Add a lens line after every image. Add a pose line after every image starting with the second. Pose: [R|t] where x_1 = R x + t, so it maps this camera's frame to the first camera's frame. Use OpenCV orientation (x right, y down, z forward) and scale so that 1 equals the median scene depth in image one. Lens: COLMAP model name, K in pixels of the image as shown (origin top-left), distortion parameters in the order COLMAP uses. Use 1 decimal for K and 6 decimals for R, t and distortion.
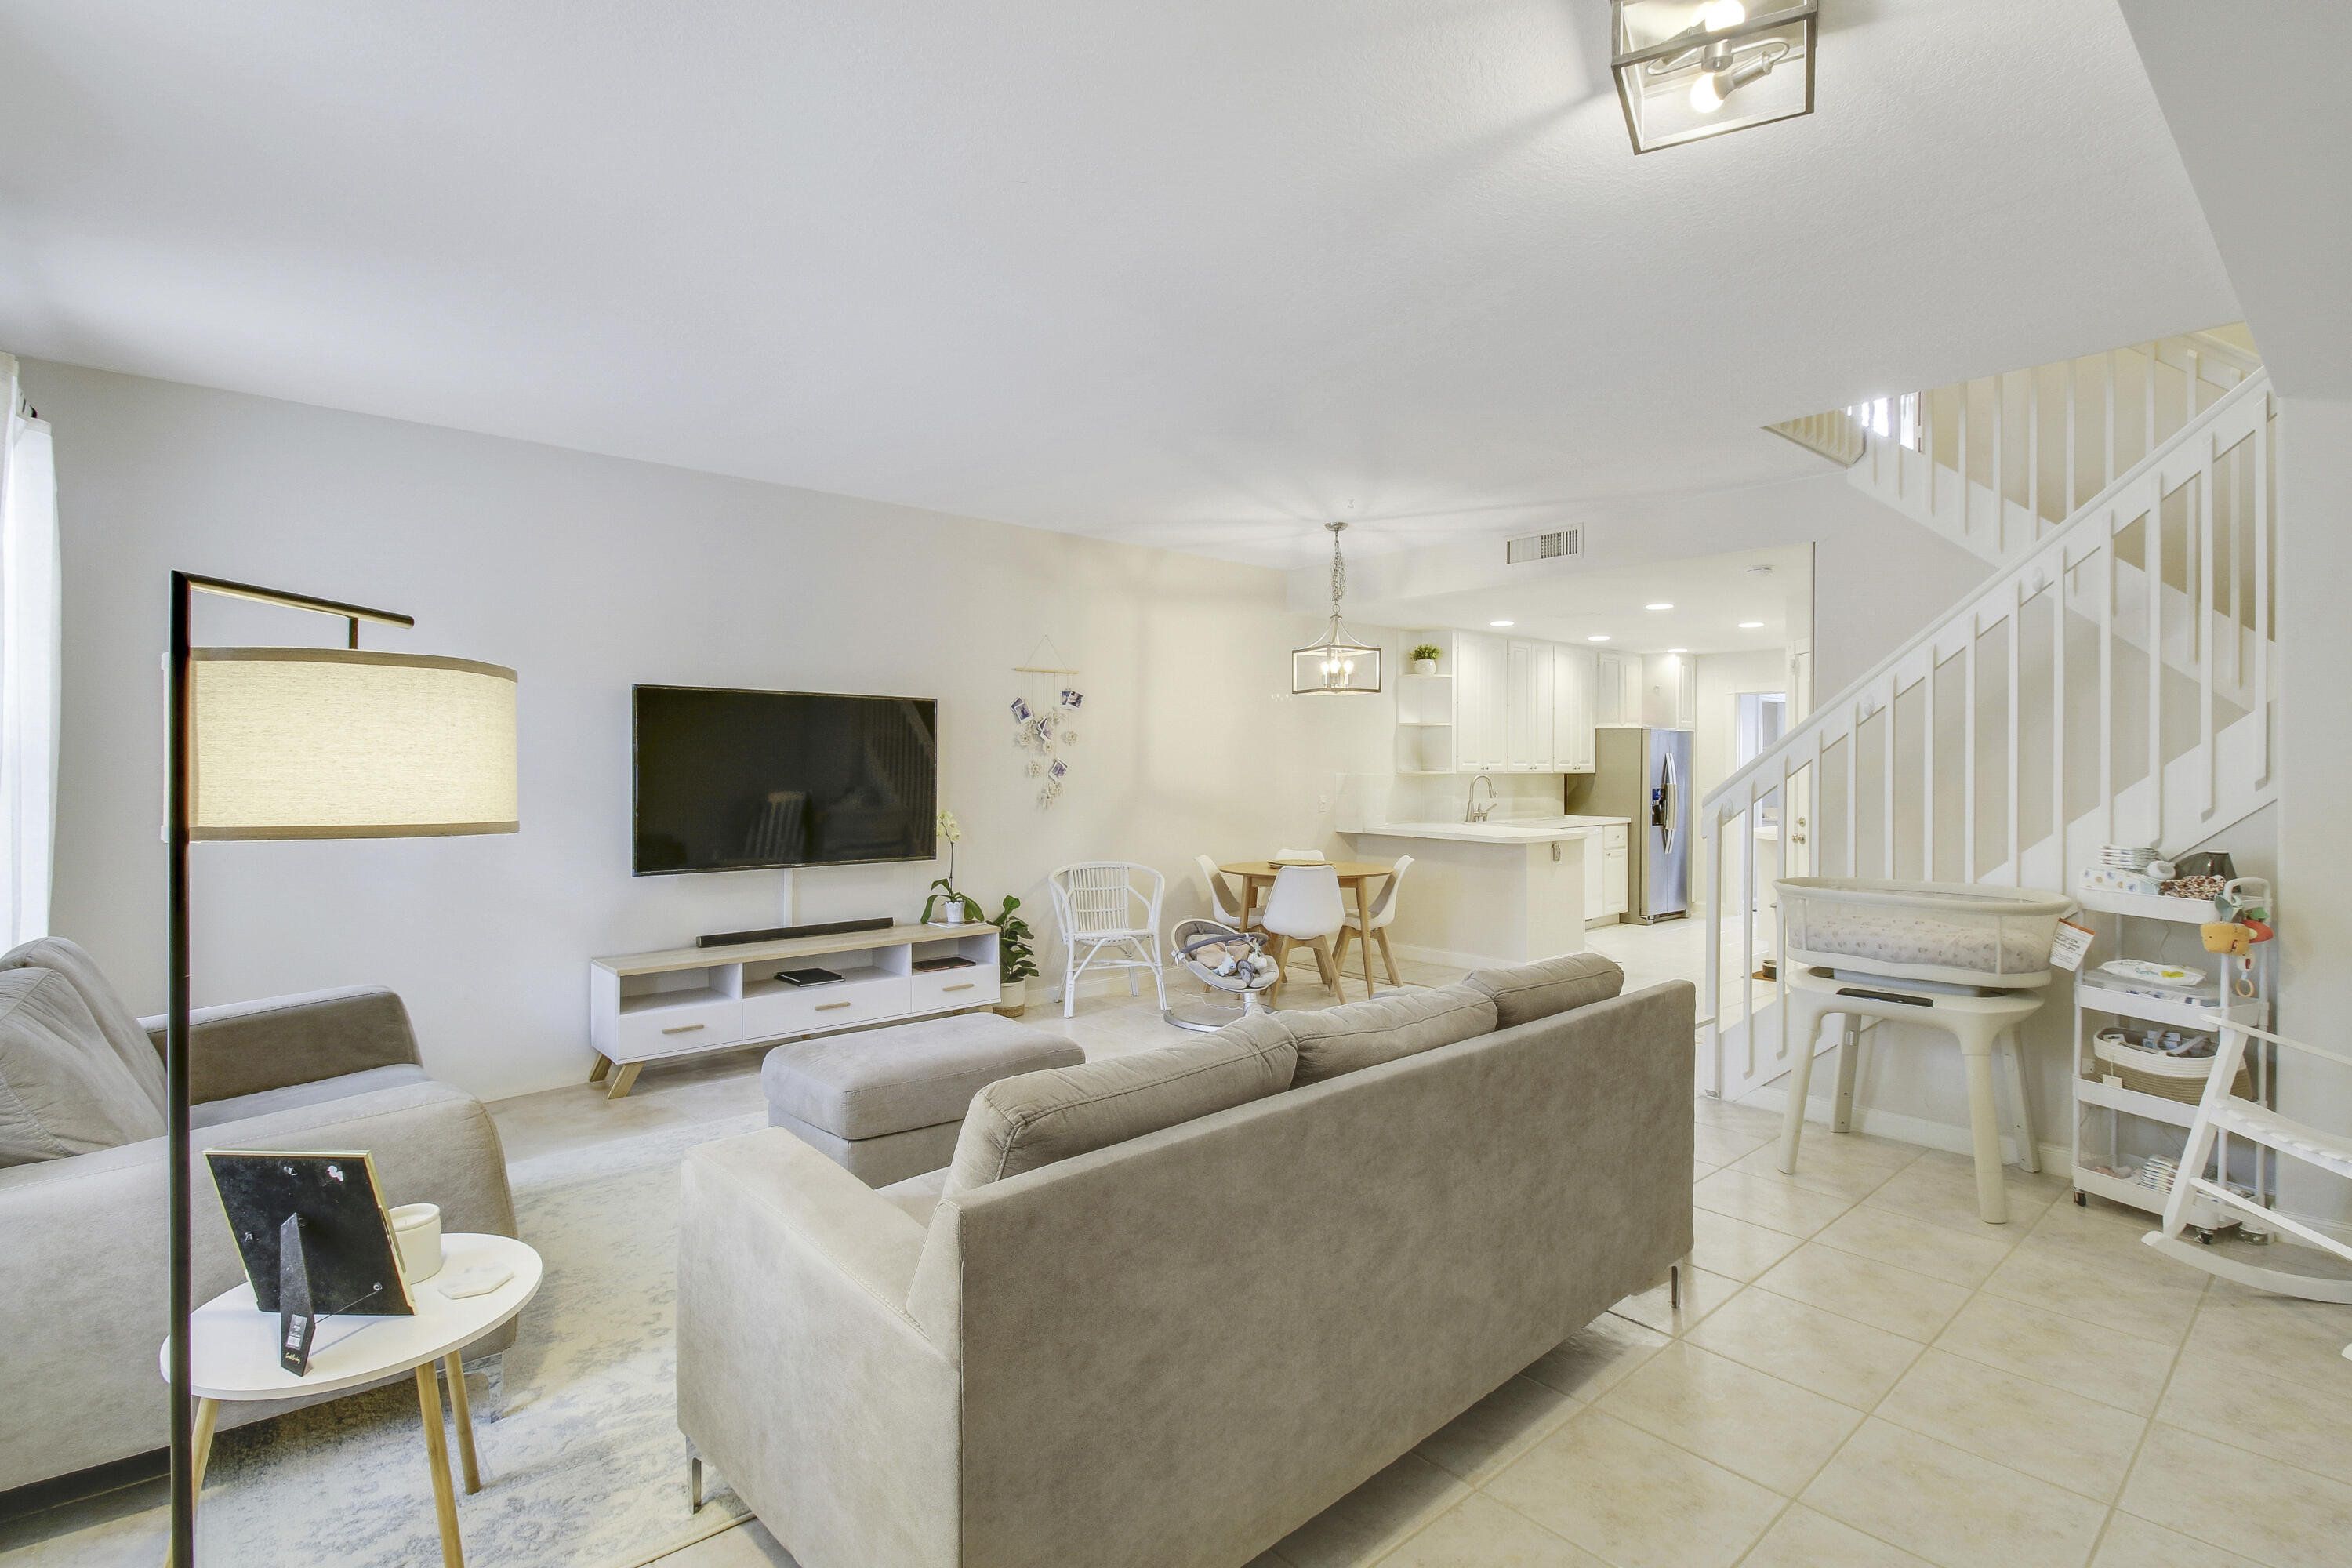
lens RADIAL K [[1109.1, 0, 1178.7], [0, 1109.1, 757.9], [0, 0, 1]] dist [0.003083, -0.016773]
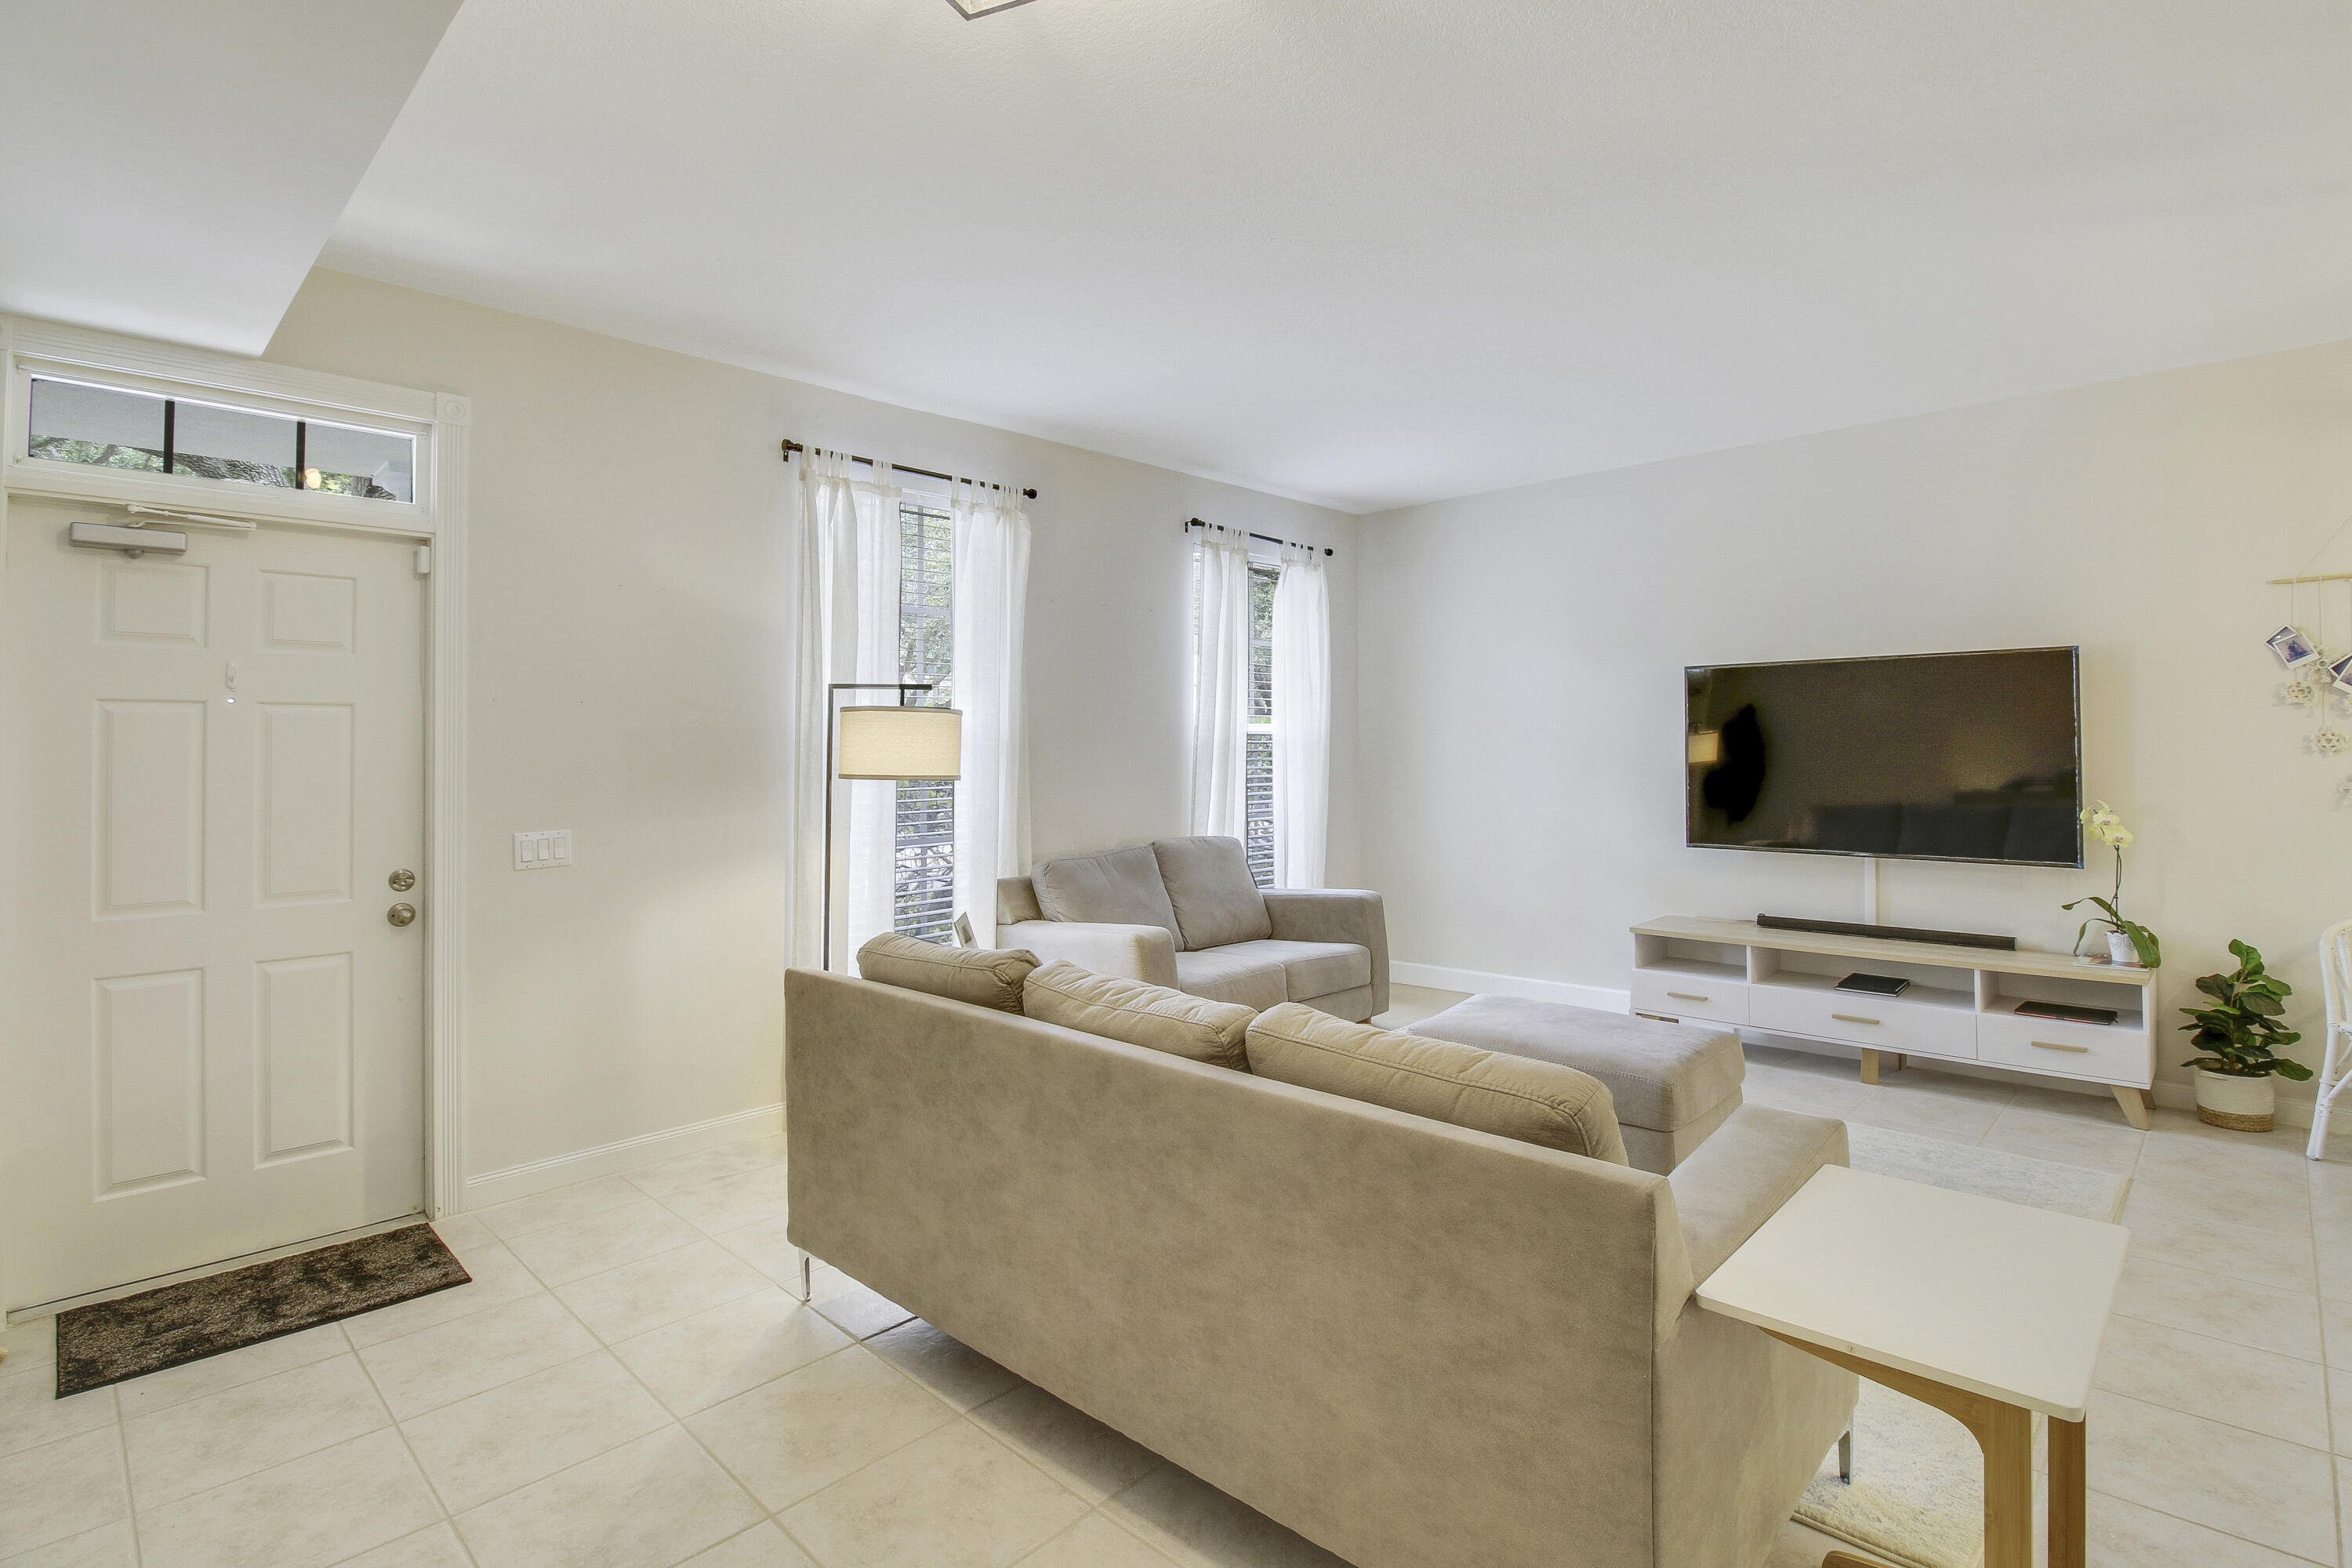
lens RADIAL K [[1131.1, 0, 1207.4], [0, 1131.1, 718.7], [0, 0, 1]] dist [0.000007, -0.010645]
pose [[0.095320, -0.025201, -0.995128, 0.359943], [0.019319, 0.999538, -0.023462, 0.000314], [0.995259, -0.016989, 0.095763, 0.287397]]
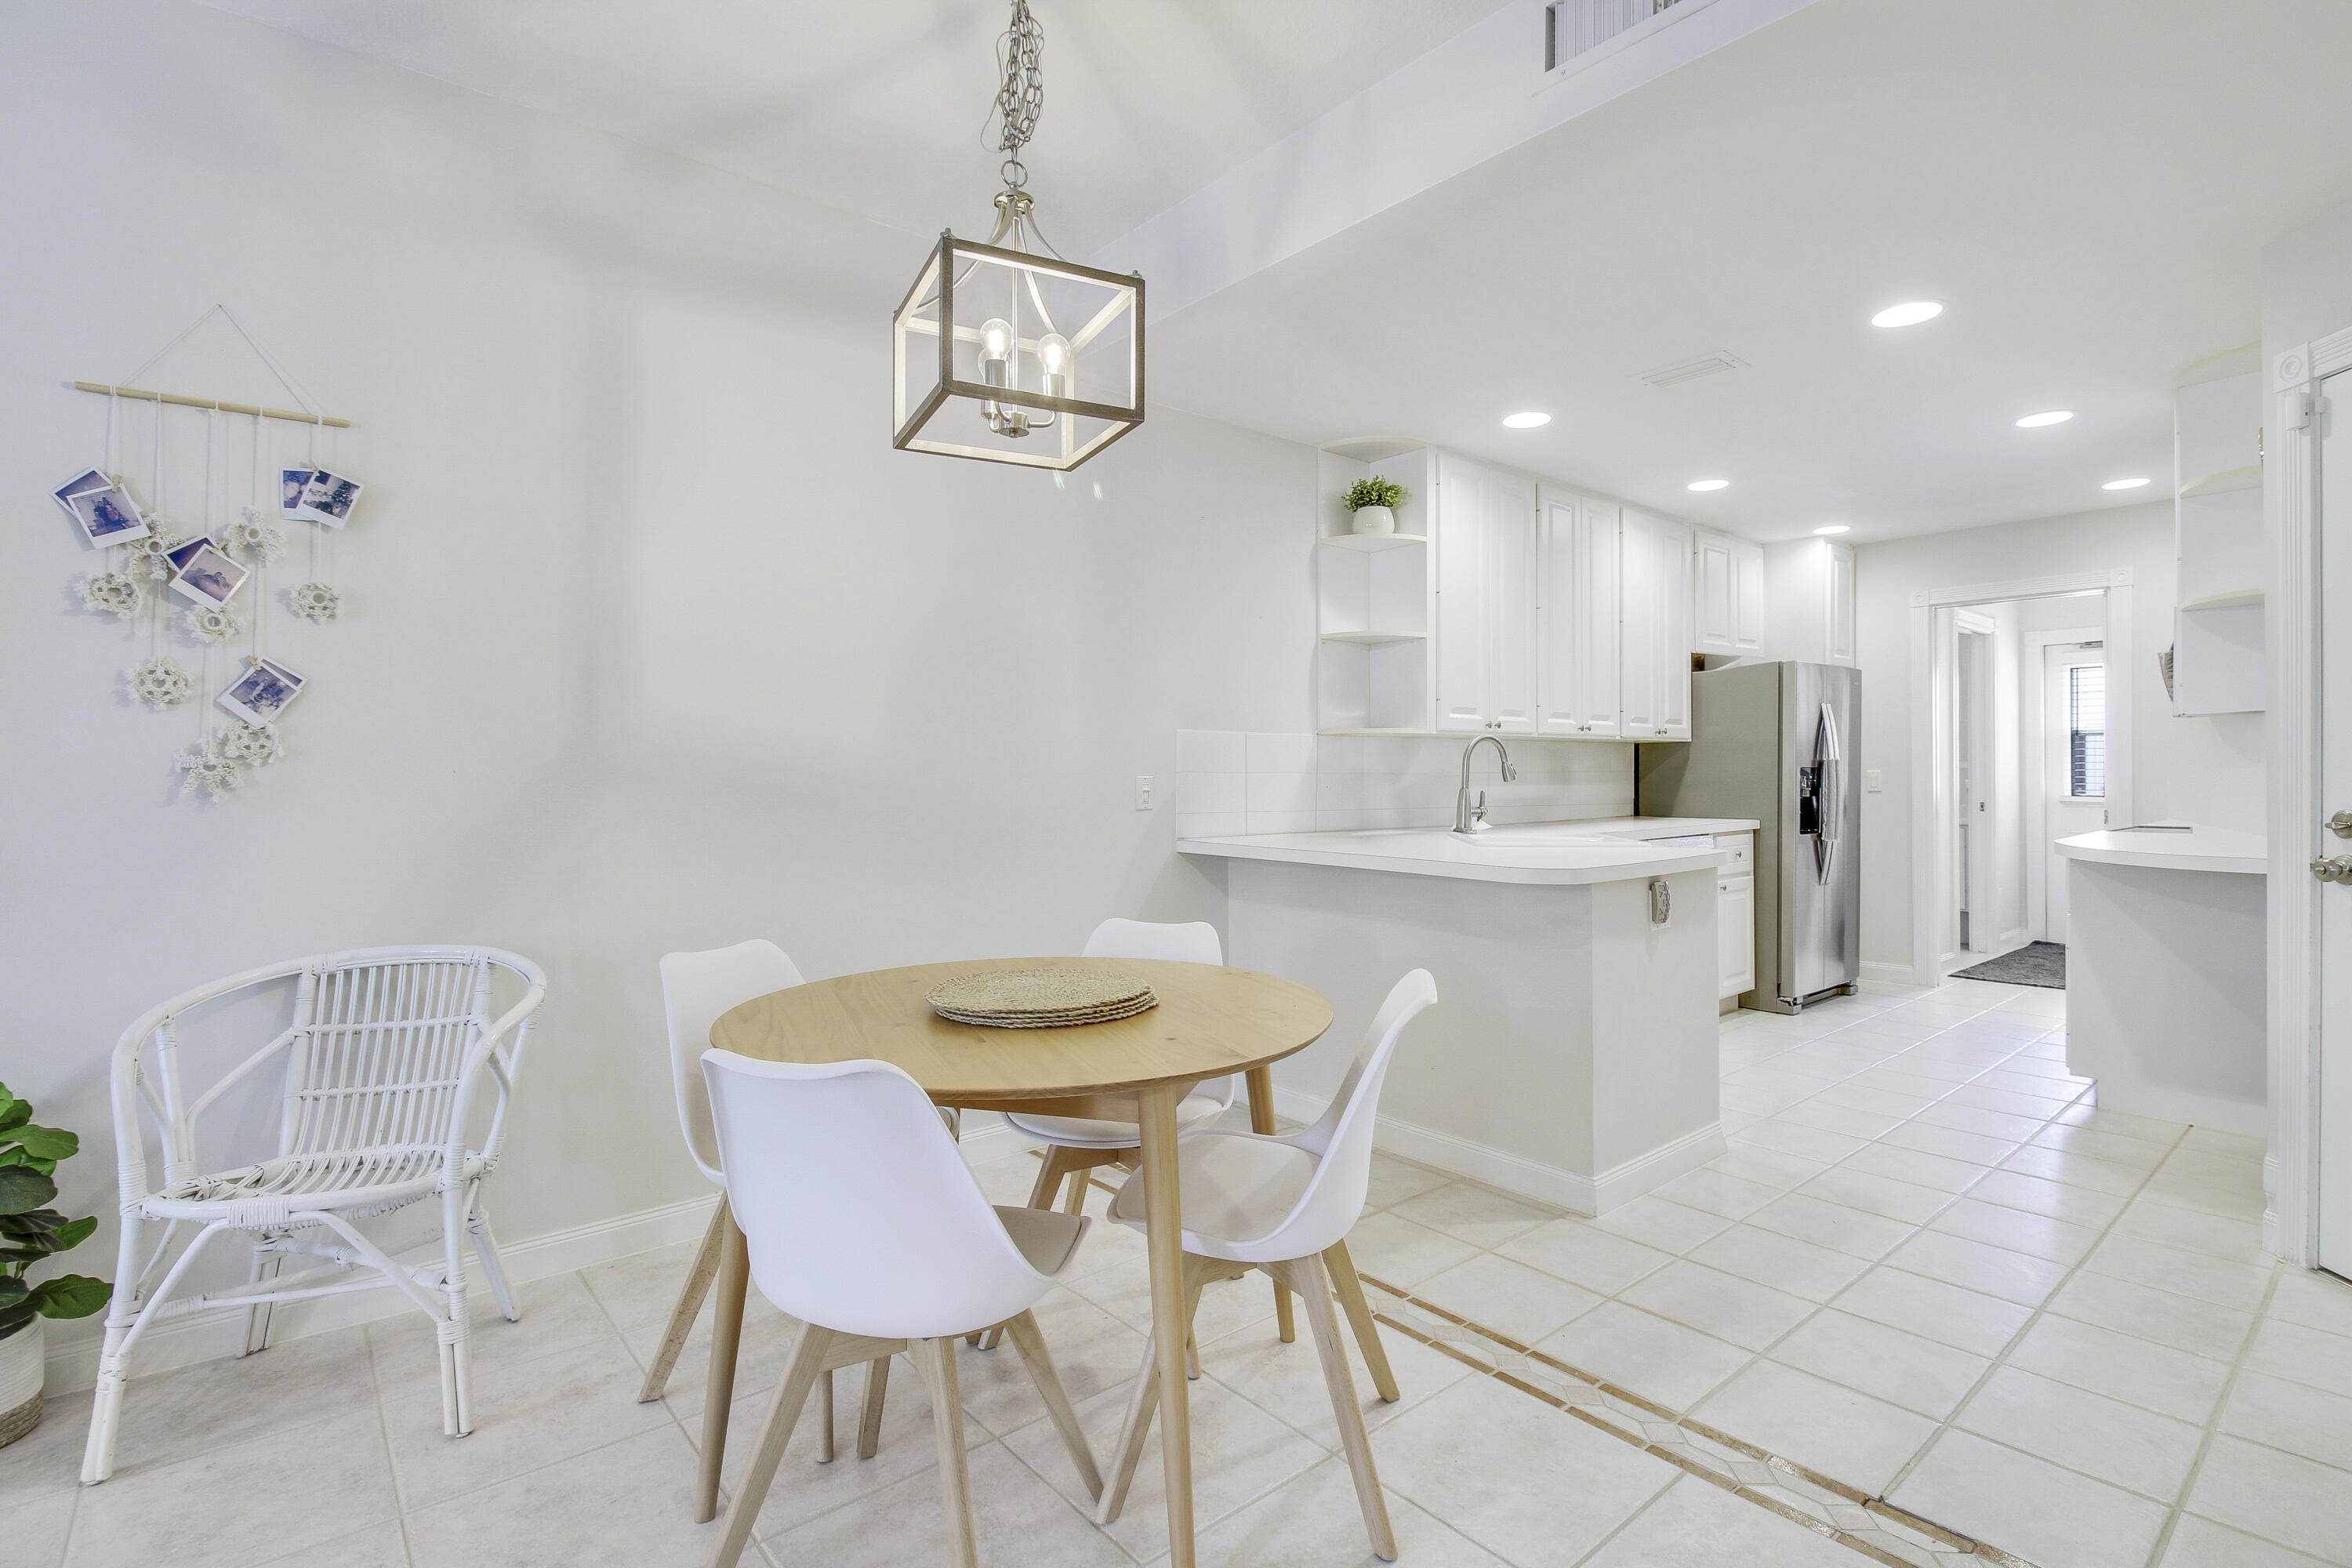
lens RADIAL K [[1091.4, 0, 1176.7], [0, 1091.4, 767.1], [0, 0, 1]] dist [-0.002055, -0.011455]
pose [[0.999762, -0.004592, -0.021326, 0.164799], [0.004653, 0.999985, 0.002828, 0.031233], [0.021313, -0.002927, 0.999769, 0.578552]]
